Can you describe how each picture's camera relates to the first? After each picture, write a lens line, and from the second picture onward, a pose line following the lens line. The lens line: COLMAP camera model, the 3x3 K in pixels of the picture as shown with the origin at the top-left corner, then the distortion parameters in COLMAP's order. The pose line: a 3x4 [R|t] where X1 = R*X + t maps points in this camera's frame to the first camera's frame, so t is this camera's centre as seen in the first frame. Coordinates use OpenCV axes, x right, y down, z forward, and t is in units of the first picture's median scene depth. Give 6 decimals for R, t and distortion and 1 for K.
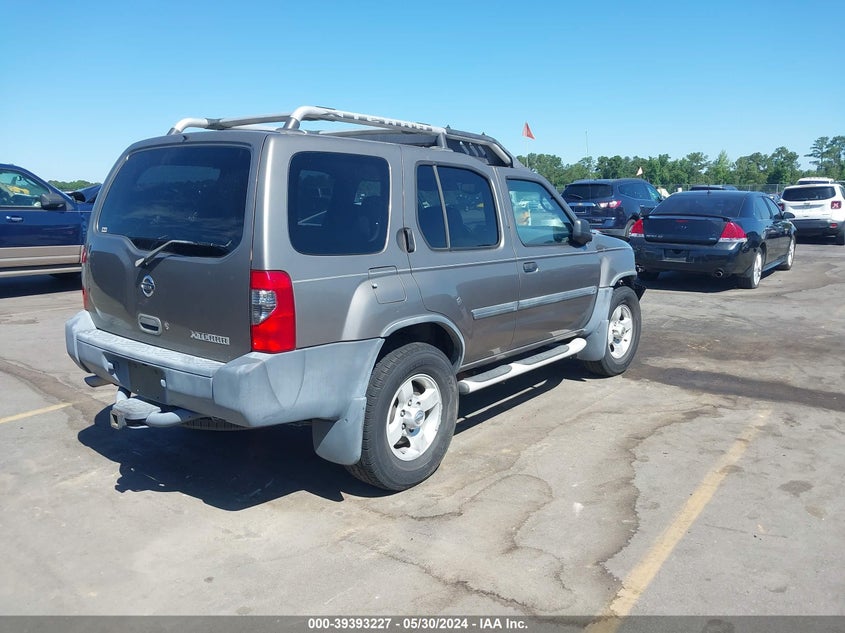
lens RADIAL K [[653.1, 0, 449.6], [0, 653.1, 314.7], [0, 0, 1]] dist [0.004090, -0.000950]
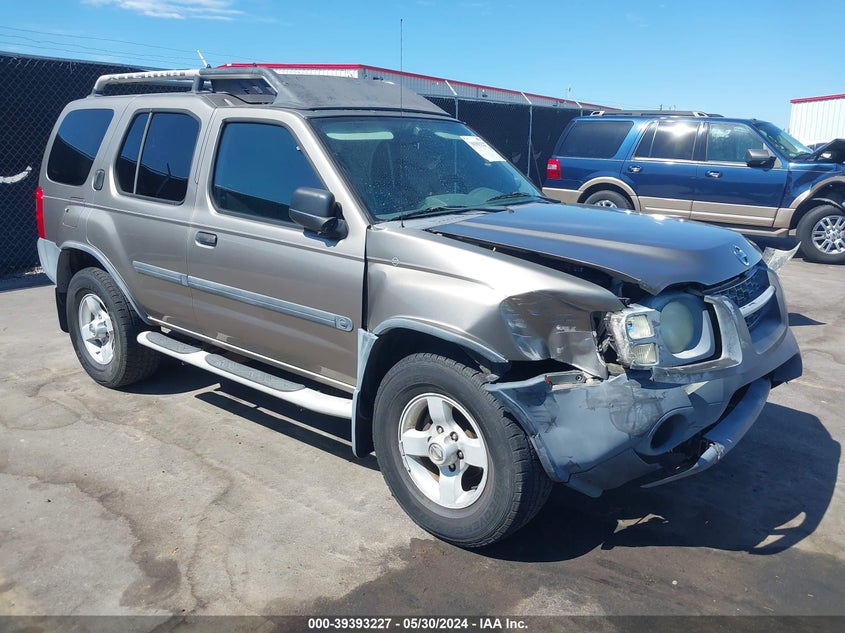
lens RADIAL K [[680.8, 0, 437.4], [0, 680.8, 320.6], [0, 0, 1]] dist [0.009085, 0.007824]
pose [[-0.018990, 0.244853, -0.969374, 0.899705], [-0.209754, 0.946997, 0.243310, -0.229224], [0.977570, 0.207951, 0.033375, 1.225802]]
